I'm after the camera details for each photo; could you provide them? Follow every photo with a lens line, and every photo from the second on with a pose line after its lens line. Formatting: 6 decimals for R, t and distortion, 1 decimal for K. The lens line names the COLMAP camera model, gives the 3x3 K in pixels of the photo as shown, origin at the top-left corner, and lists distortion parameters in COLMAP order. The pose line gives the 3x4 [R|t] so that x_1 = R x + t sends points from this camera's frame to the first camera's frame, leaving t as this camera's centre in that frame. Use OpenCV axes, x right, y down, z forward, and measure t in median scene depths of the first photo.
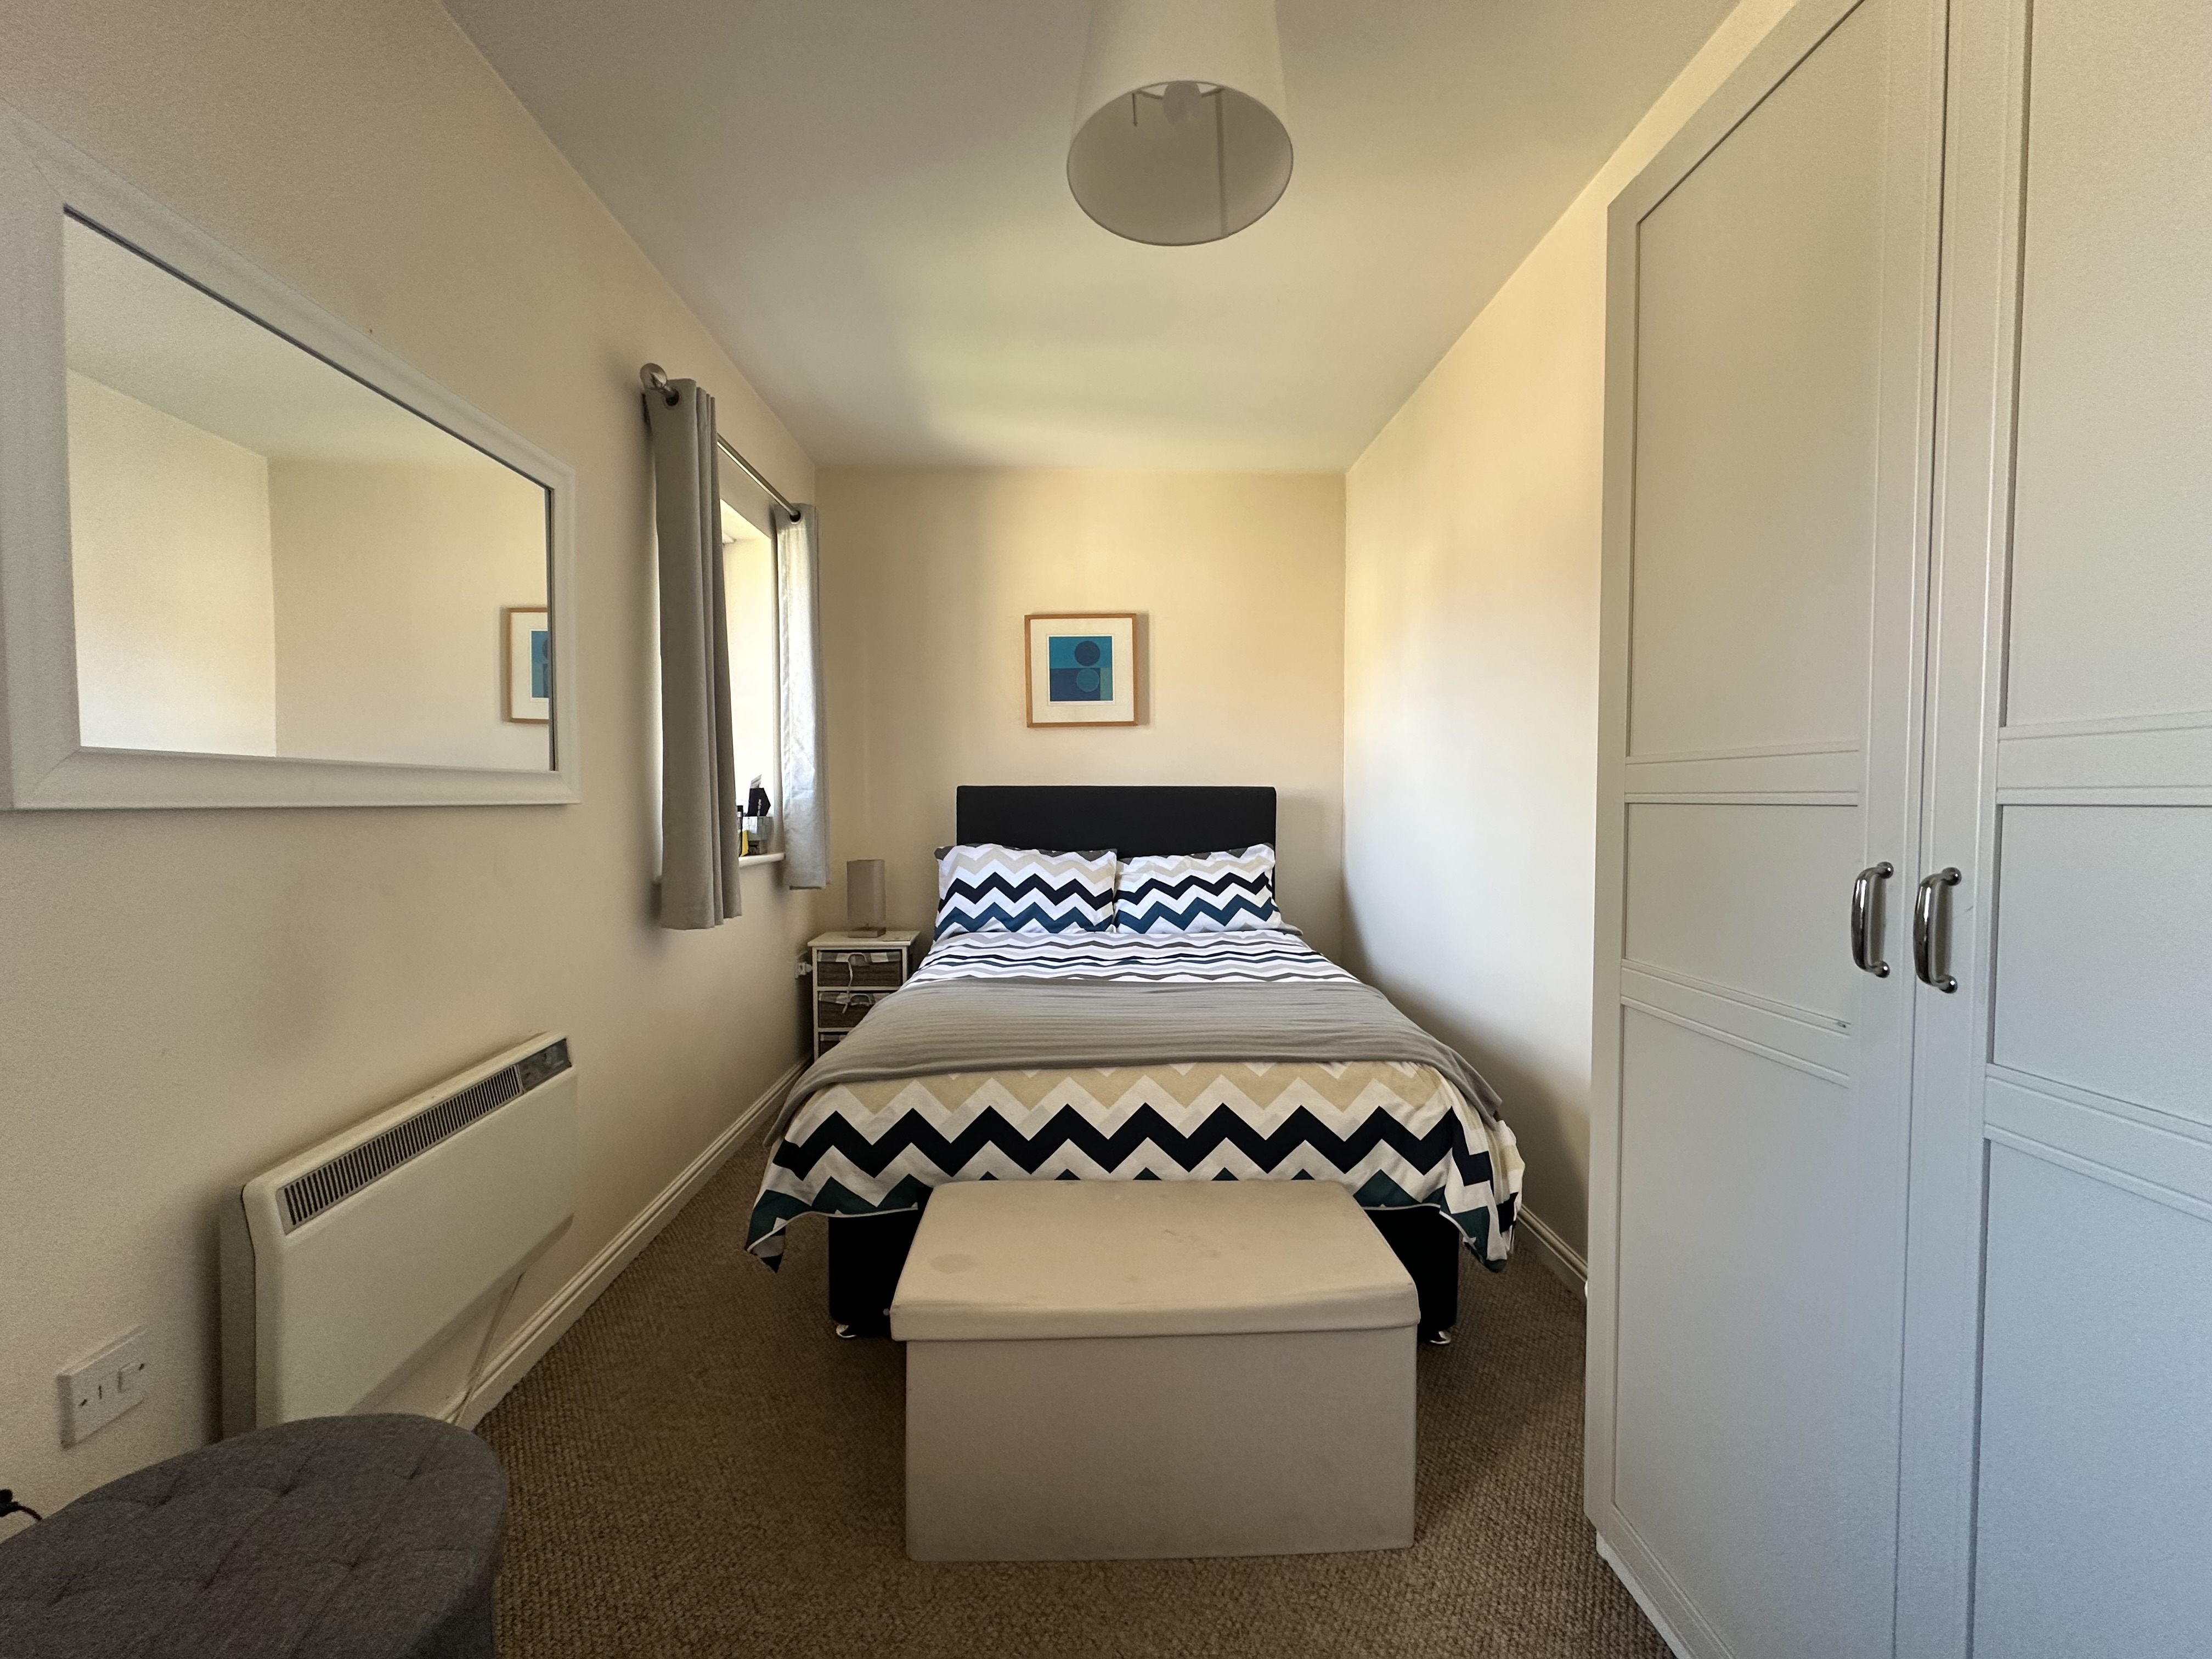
lens RADIAL K [[883.4, 0, 1106.0], [0, 883.4, 829.5], [0, 0, 1]] dist [-0.001825, 0.000640]
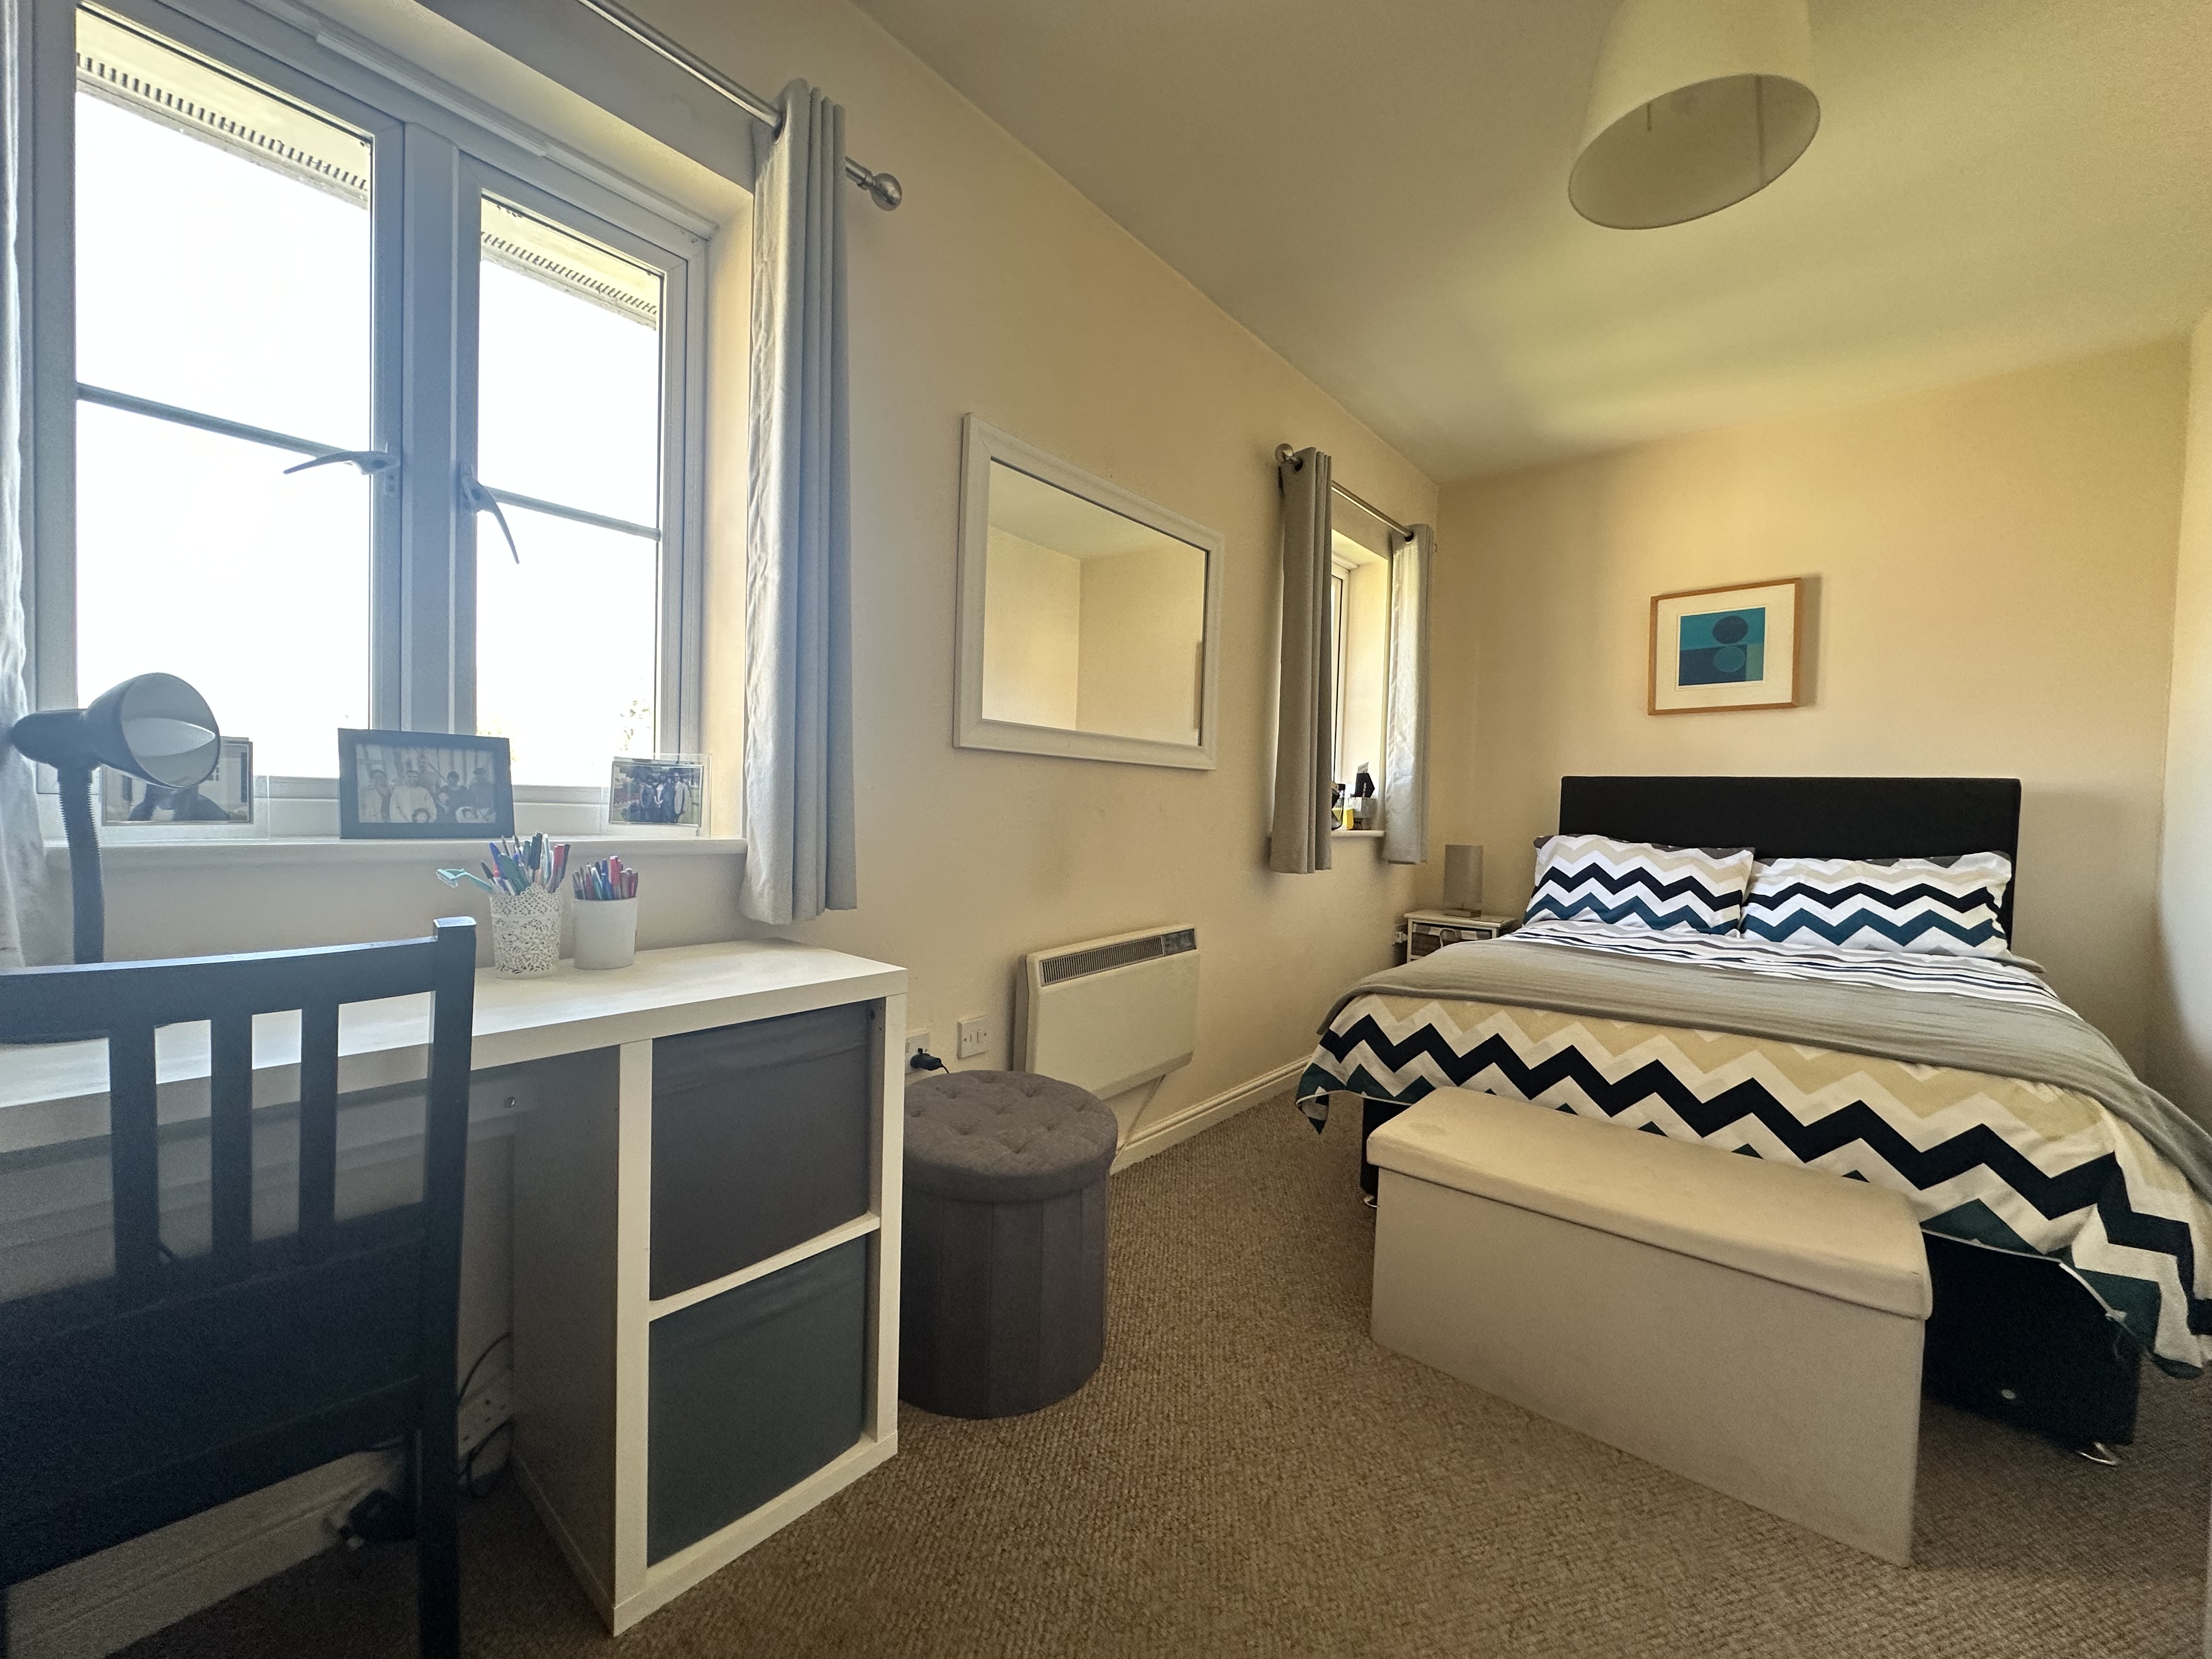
lens RADIAL K [[883.4, 0, 1106.0], [0, 883.4, 829.5], [0, 0, 1]] dist [-0.001825, 0.000640]
pose [[0.746762, 0.041257, -0.663810, 0.130333], [-0.054948, 0.998489, 0.000243, 0.045424], [0.662817, 0.036293, 0.747901, -0.102166]]
